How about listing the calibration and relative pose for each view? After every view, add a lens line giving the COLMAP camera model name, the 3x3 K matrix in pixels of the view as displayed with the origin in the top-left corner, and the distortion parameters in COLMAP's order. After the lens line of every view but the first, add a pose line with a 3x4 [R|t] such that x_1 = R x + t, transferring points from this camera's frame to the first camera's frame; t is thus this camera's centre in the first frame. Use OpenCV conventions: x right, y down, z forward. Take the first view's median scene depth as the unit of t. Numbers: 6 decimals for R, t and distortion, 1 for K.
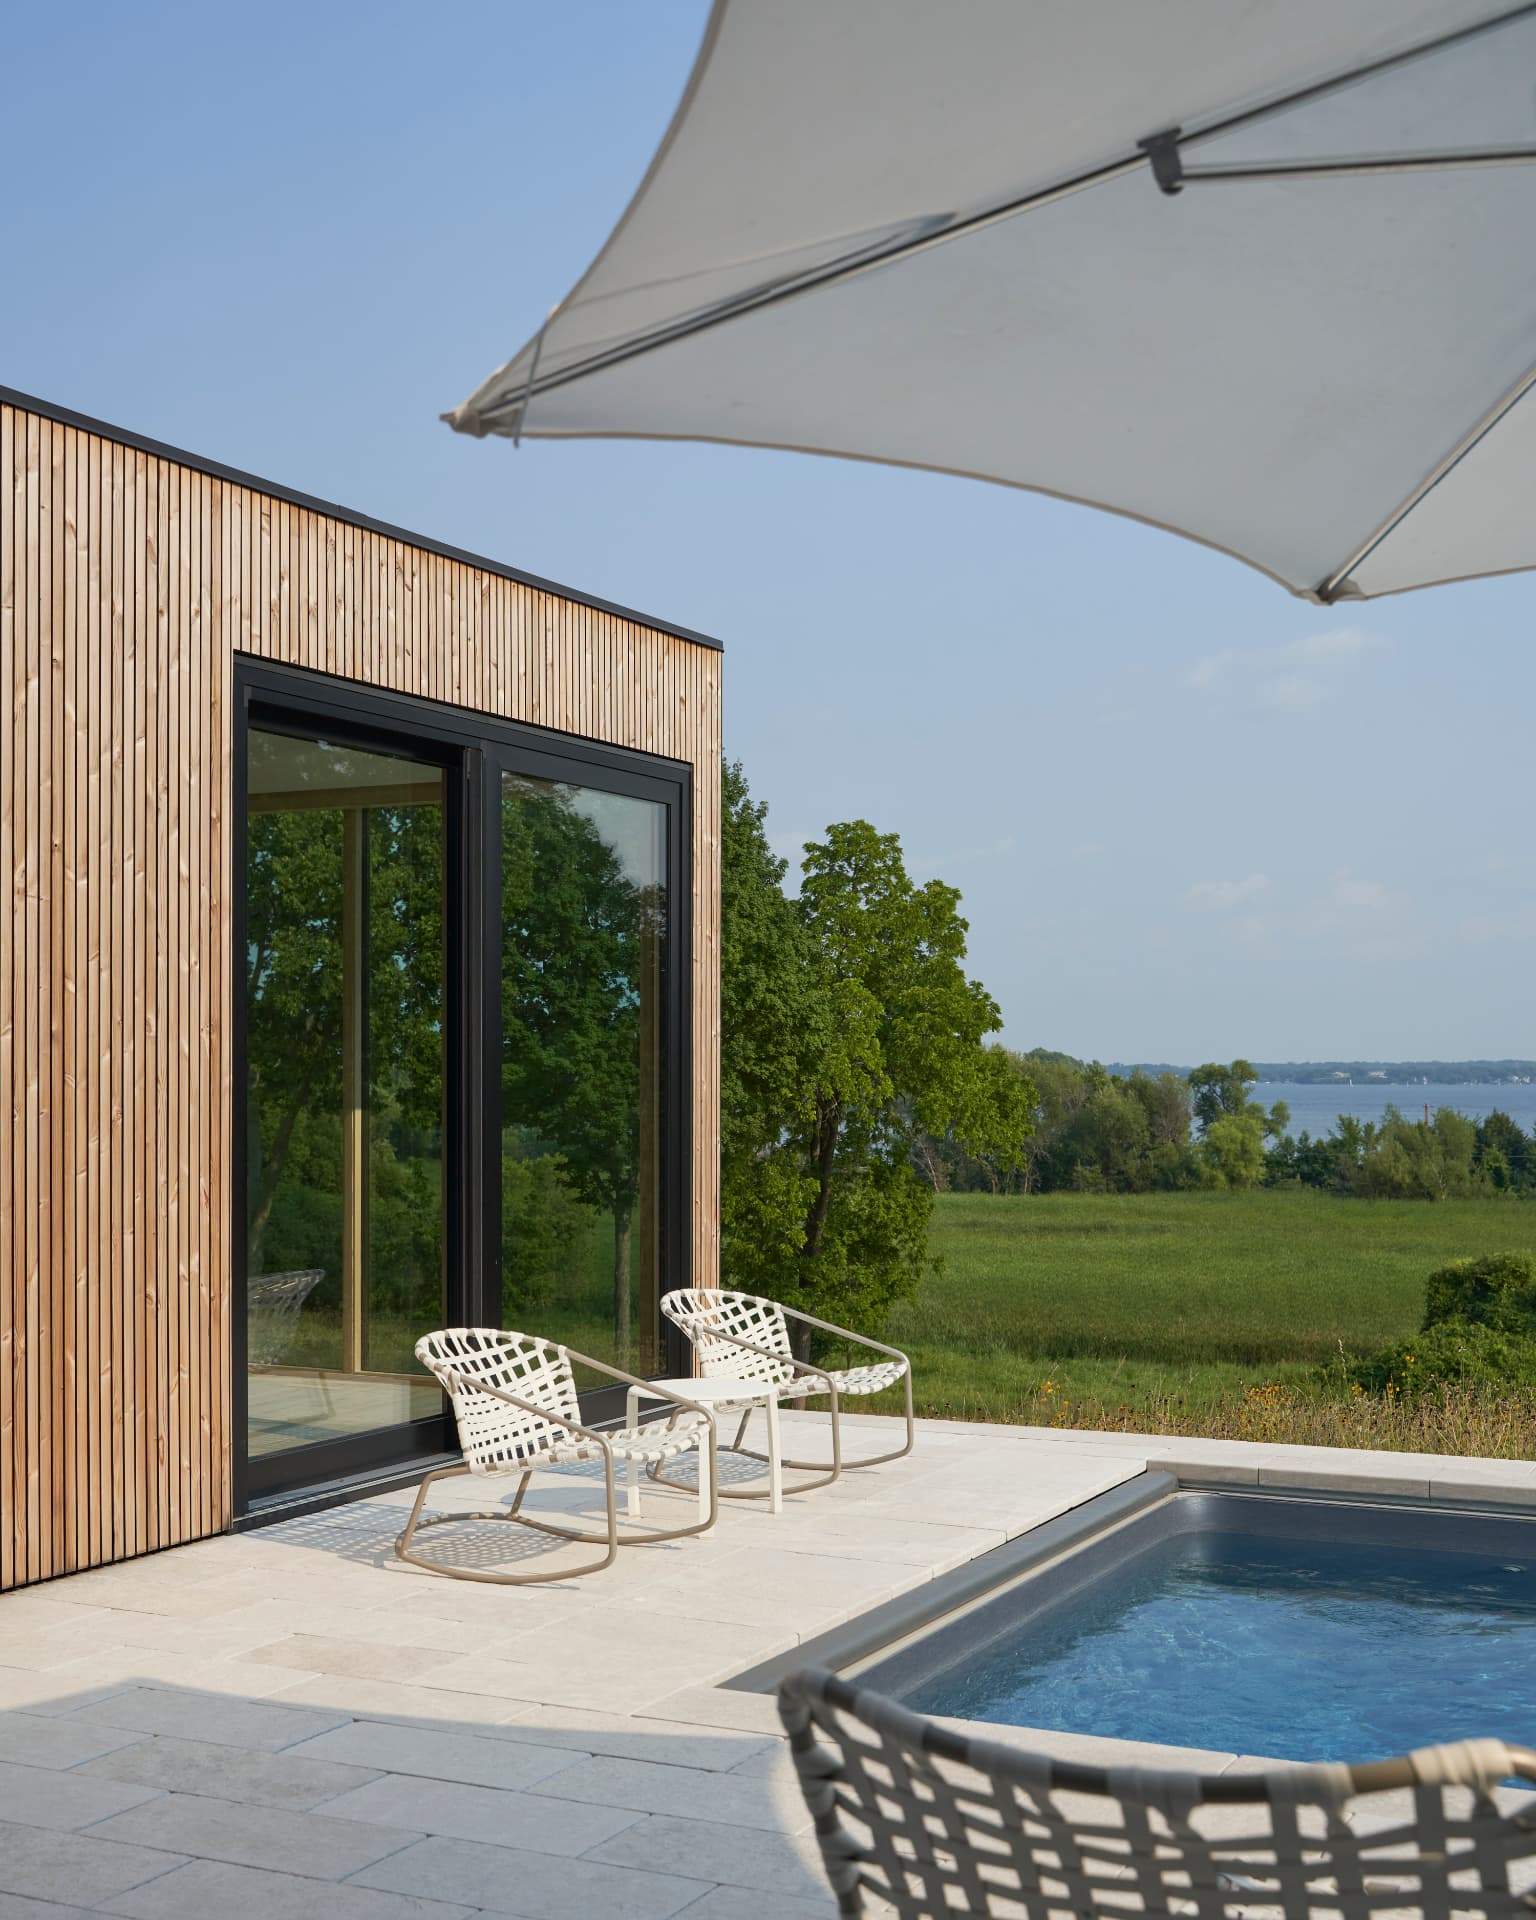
lens RADIAL K [[2399.7, 0, 768.0], [0, 2399.7, 960.0], [0, 0, 1]] dist [-0.022353, -0.010019]
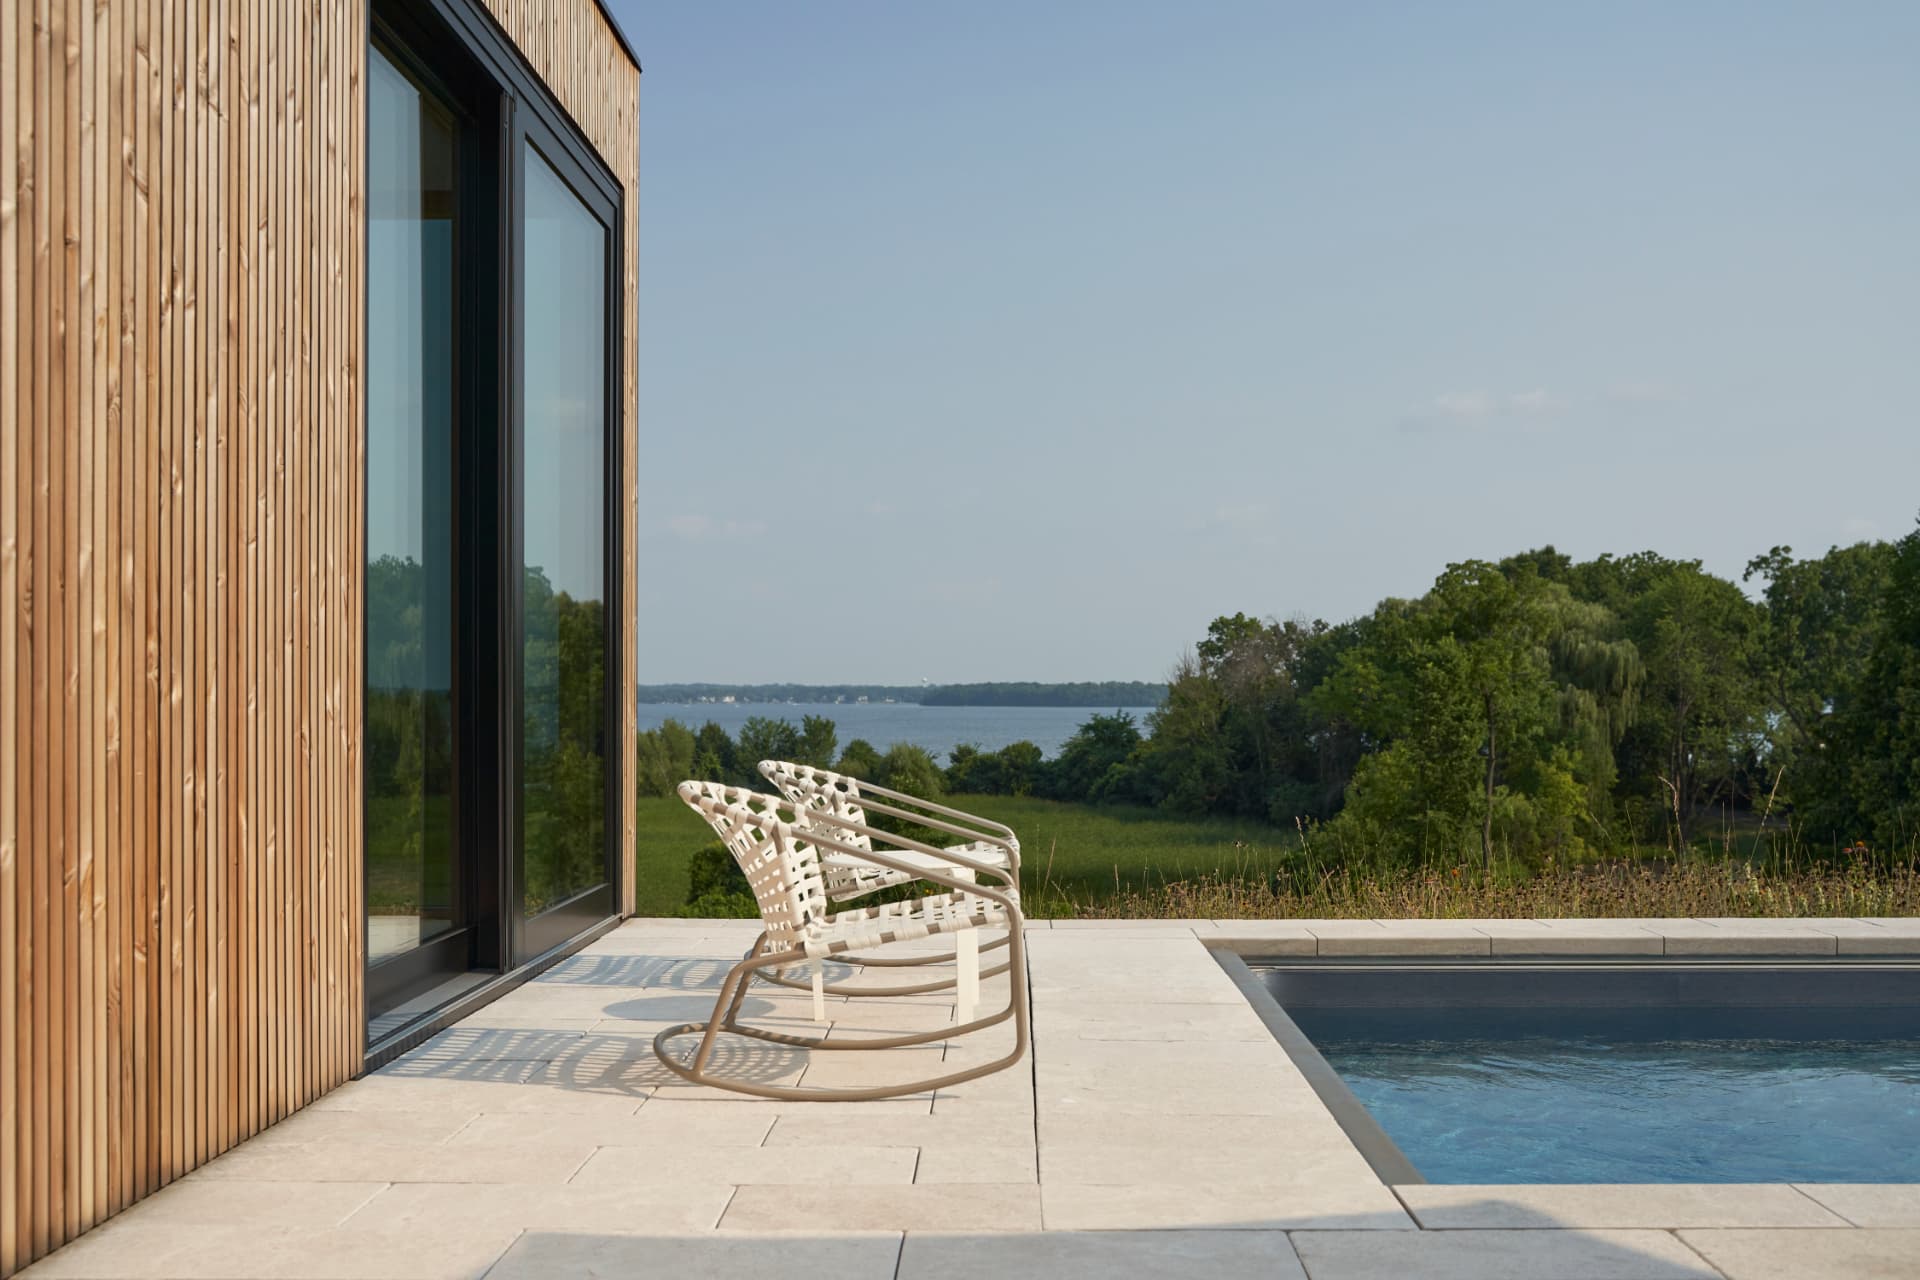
lens RADIAL K [[2069.0, 0, 960.0], [0, 2069.0, 640.0], [0, 0, 1]] dist [-0.093738, -0.001935]
pose [[0.909879, 0.006379, 0.414824, -0.315109], [-0.014730, 0.999748, 0.016935, 0.094804], [-0.414612, -0.021519, 0.909744, 0.365073]]
